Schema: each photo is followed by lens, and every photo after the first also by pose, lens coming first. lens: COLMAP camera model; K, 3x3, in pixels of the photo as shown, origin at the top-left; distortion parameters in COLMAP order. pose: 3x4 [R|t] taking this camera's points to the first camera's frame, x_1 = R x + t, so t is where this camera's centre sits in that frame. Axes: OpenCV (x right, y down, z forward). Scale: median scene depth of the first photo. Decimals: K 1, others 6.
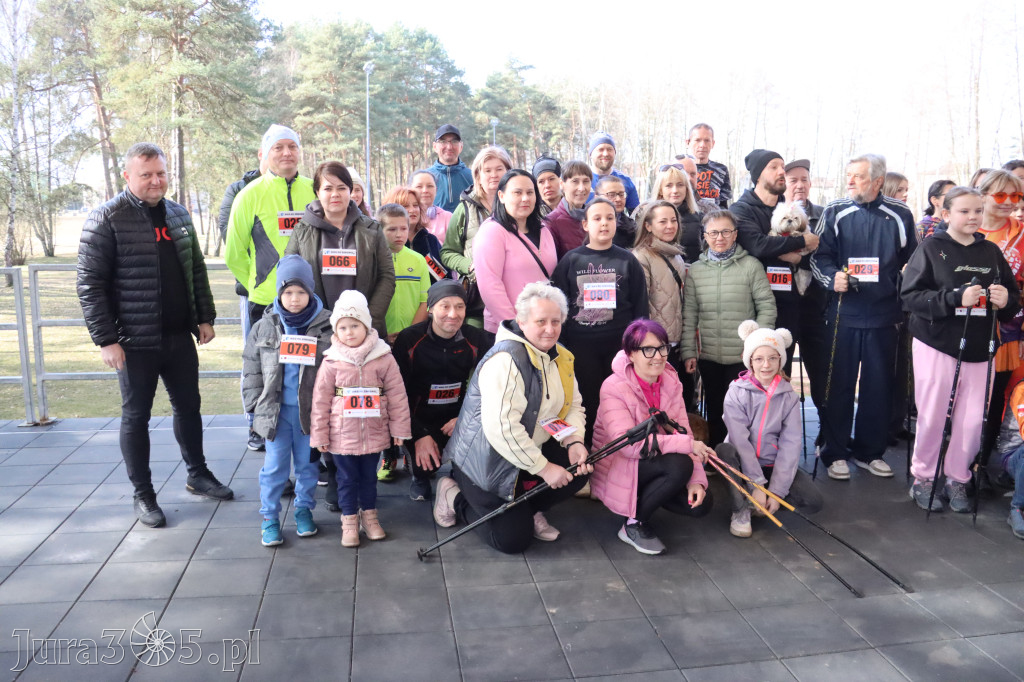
lens RADIAL K [[834.0, 0, 518.8], [0, 834.0, 350.1], [0, 0, 1]] dist [-0.177222, 0.145022]
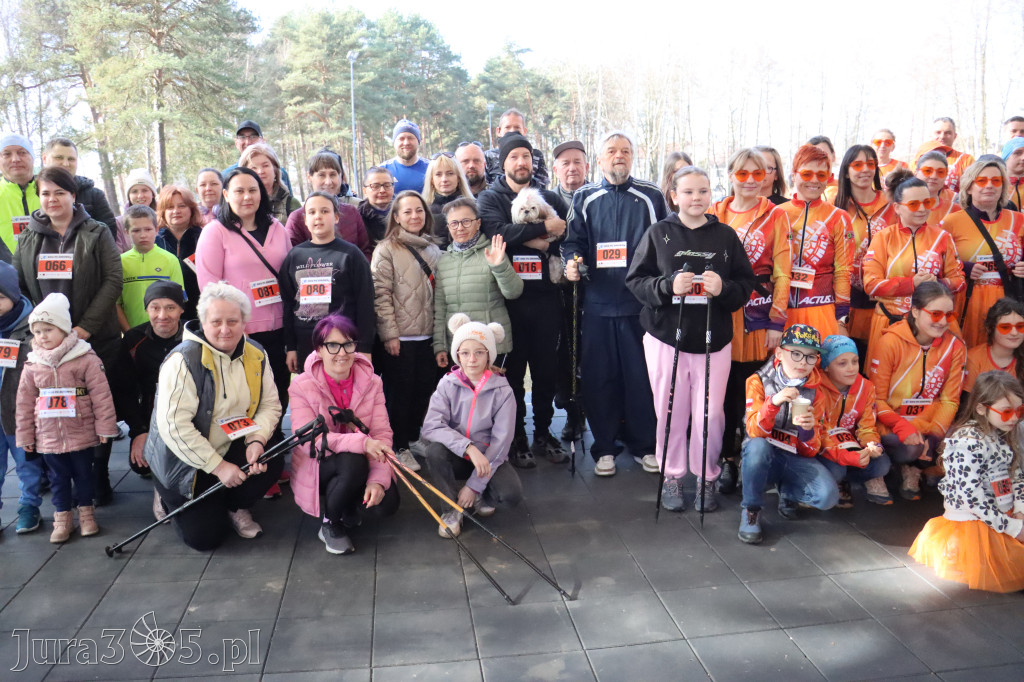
lens RADIAL K [[834.5, 0, 507.0], [0, 834.5, 354.9], [0, 0, 1]] dist [-0.182220, 0.154166]
pose [[0.999360, -0.016427, -0.031780, 0.317382], [0.017189, 0.999567, 0.023877, -0.008476], [0.031374, -0.024408, 0.999210, 0.020436]]
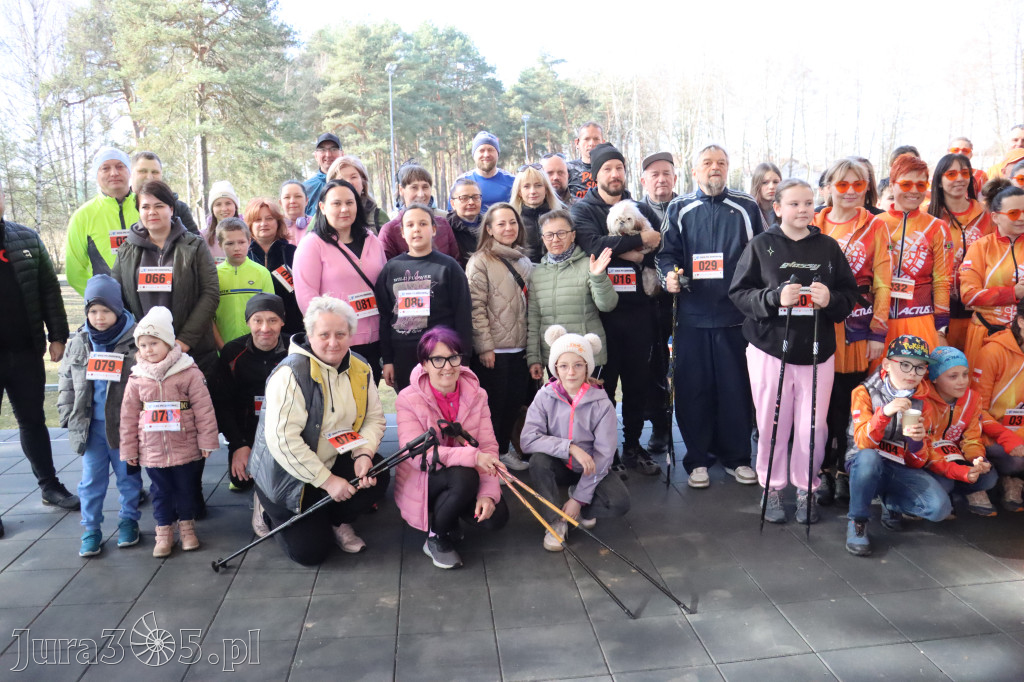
lens RADIAL K [[834.0, 0, 518.8], [0, 834.0, 350.1], [0, 0, 1]] dist [-0.177222, 0.145022]
pose [[0.998126, -0.021085, -0.057451, 0.245806], [0.021440, 0.999755, 0.005554, -0.012233], [0.057320, -0.006775, 0.998333, 0.019816]]
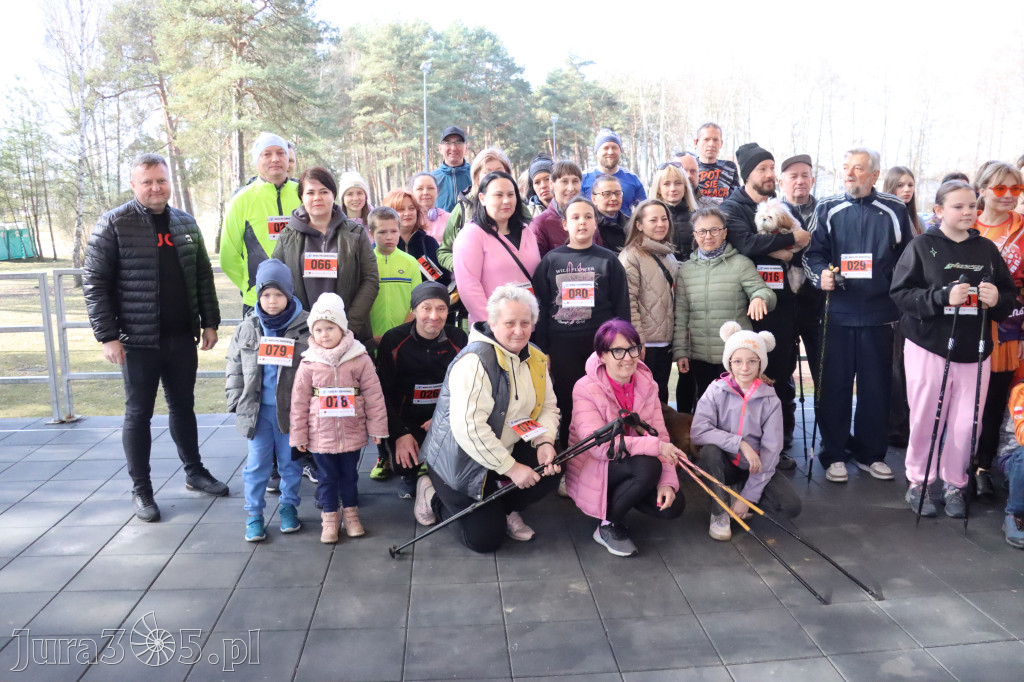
lens RADIAL K [[834.3, 0, 524.7], [0, 834.3, 352.3], [0, 0, 1]] dist [-0.174826, 0.136058]
pose [[0.997466, -0.001853, -0.071125, 0.090657], [0.002324, 0.999976, 0.006531, -0.004097], [0.071111, -0.006679, 0.997446, -0.002619]]
